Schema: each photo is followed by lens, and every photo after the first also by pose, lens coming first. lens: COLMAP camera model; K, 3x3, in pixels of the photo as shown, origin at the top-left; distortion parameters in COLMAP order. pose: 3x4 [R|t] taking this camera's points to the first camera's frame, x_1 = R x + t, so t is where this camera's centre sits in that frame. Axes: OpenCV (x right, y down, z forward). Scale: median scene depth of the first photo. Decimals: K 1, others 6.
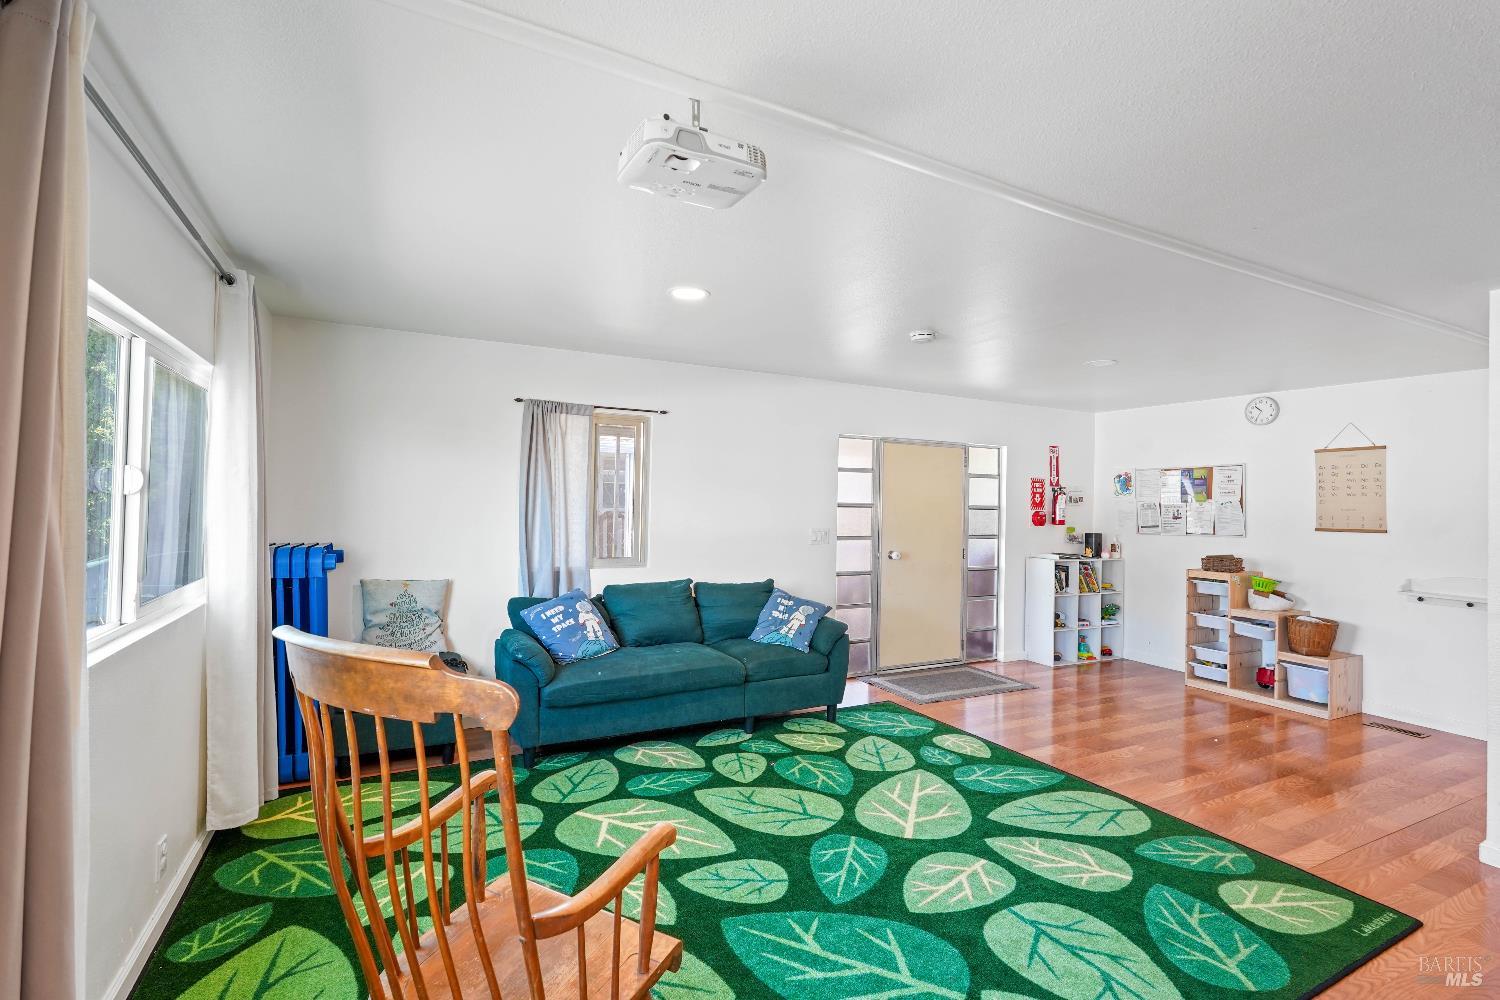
lens RADIAL K [[684.7, 0, 747.0], [0, 684.7, 494.4], [0, 0, 1]] dist [-0.014387, 0.007313]
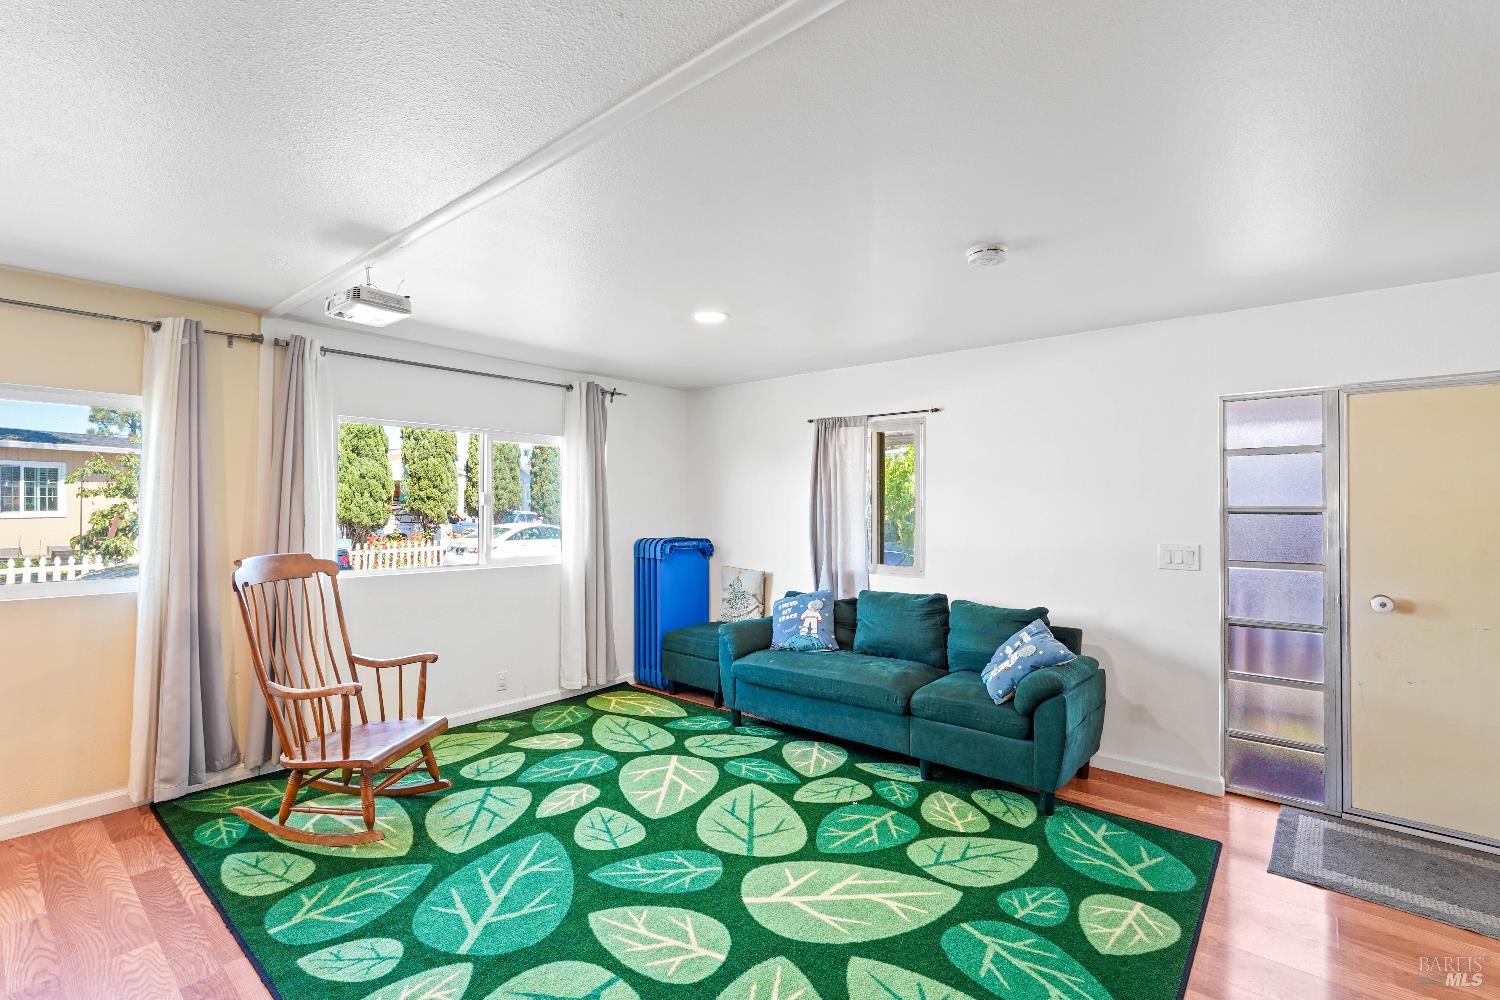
lens RADIAL K [[684.7, 0, 739.5], [0, 684.7, 494.8], [0, 0, 1]] dist [-0.014387, 0.007313]
pose [[0.370266, -0.032993, -0.928340, 0.877946], [0.010981, 0.999455, -0.031141, 0.026333], [0.928861, 0.001336, 0.370427, 0.583375]]
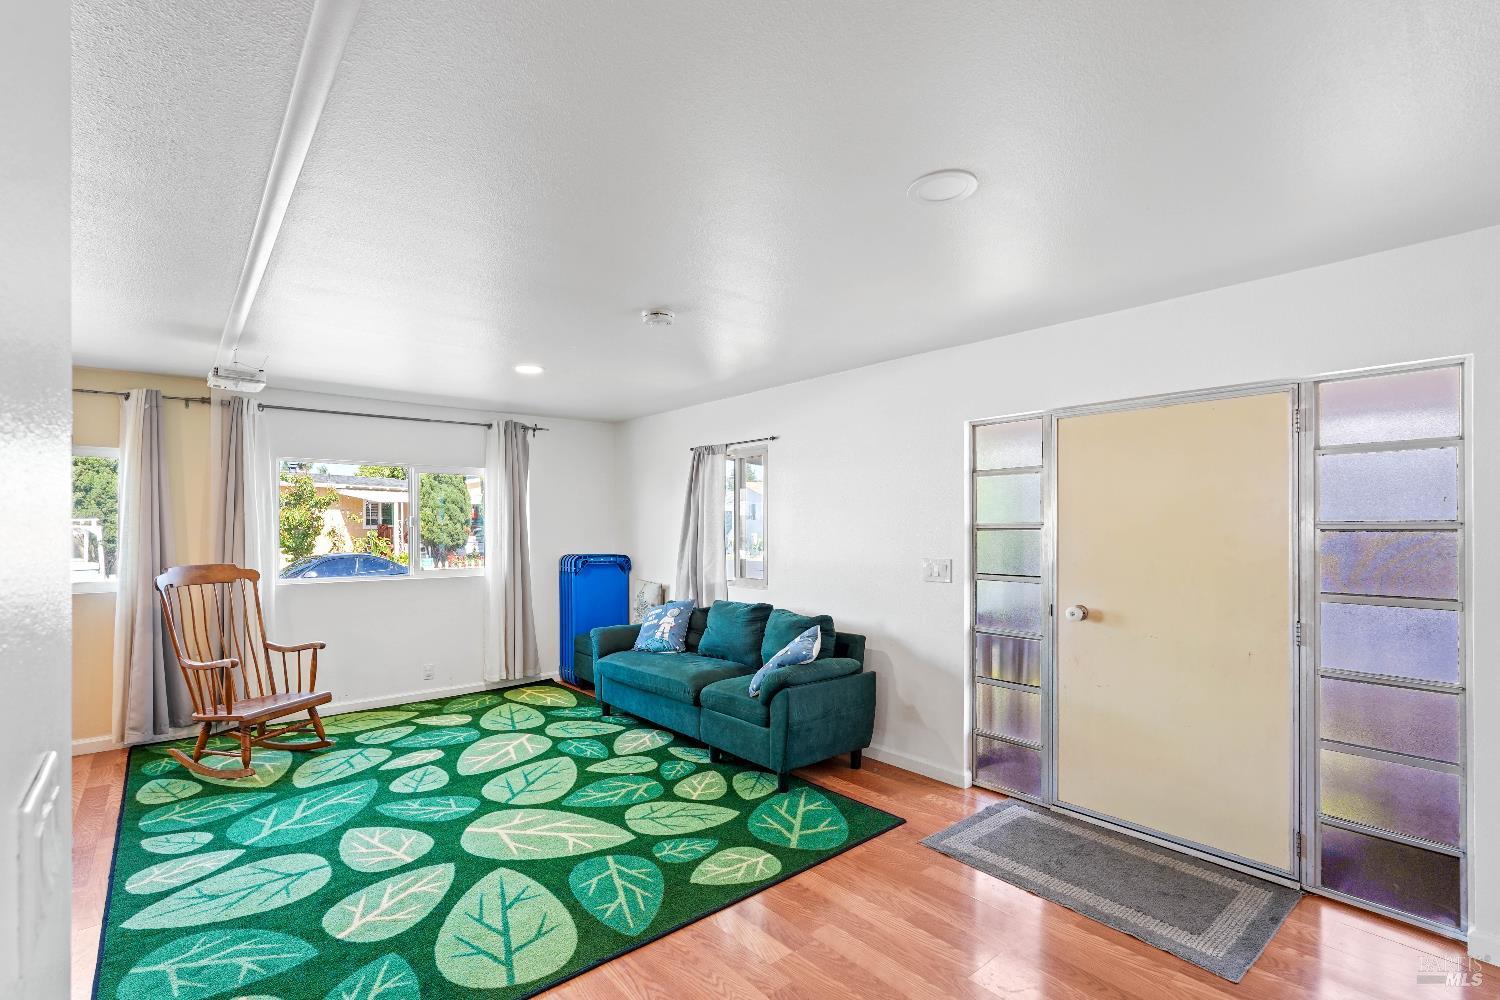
lens RADIAL K [[684.7, 0, 734.9], [0, 684.7, 527.7], [0, 0, 1]] dist [-0.014387, 0.007313]
pose [[0.214230, -0.017315, -0.976630, 1.194079], [0.014920, 0.999784, -0.014452, 0.037032], [0.976669, -0.011475, 0.214442, 1.015728]]
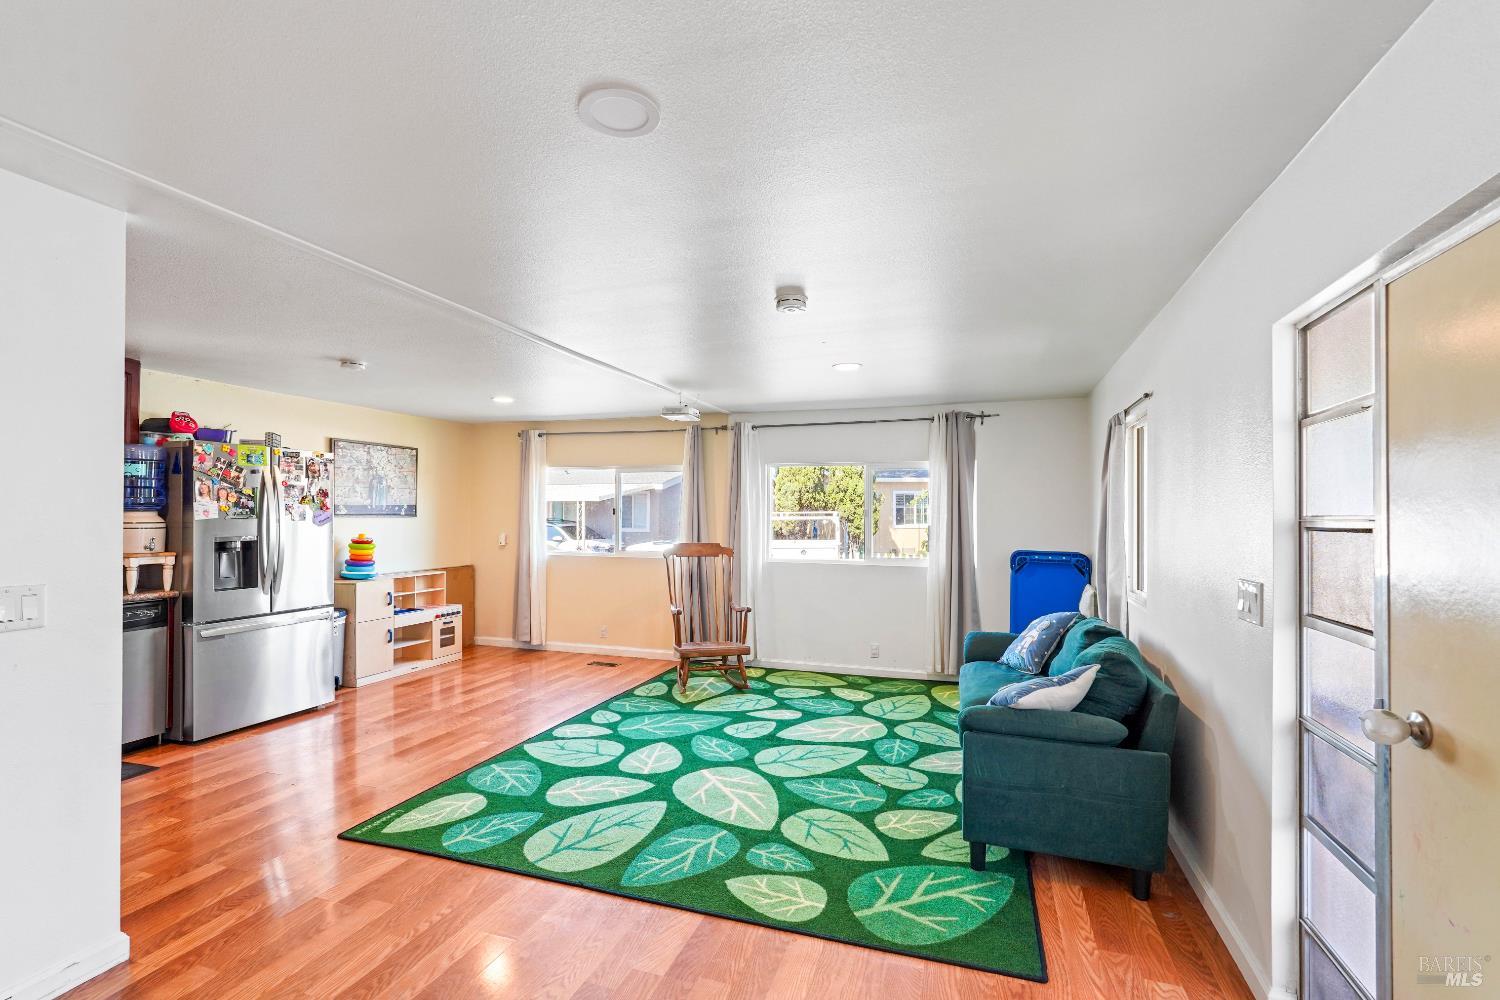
lens RADIAL K [[684.7, 0, 741.1], [0, 684.7, 509.2], [0, 0, 1]] dist [-0.014387, 0.007313]
pose [[-0.728939, -0.031418, -0.683858, 0.932741], [-0.013968, 0.999421, -0.031026, 0.037165], [0.684436, -0.013064, -0.728956, 1.715103]]
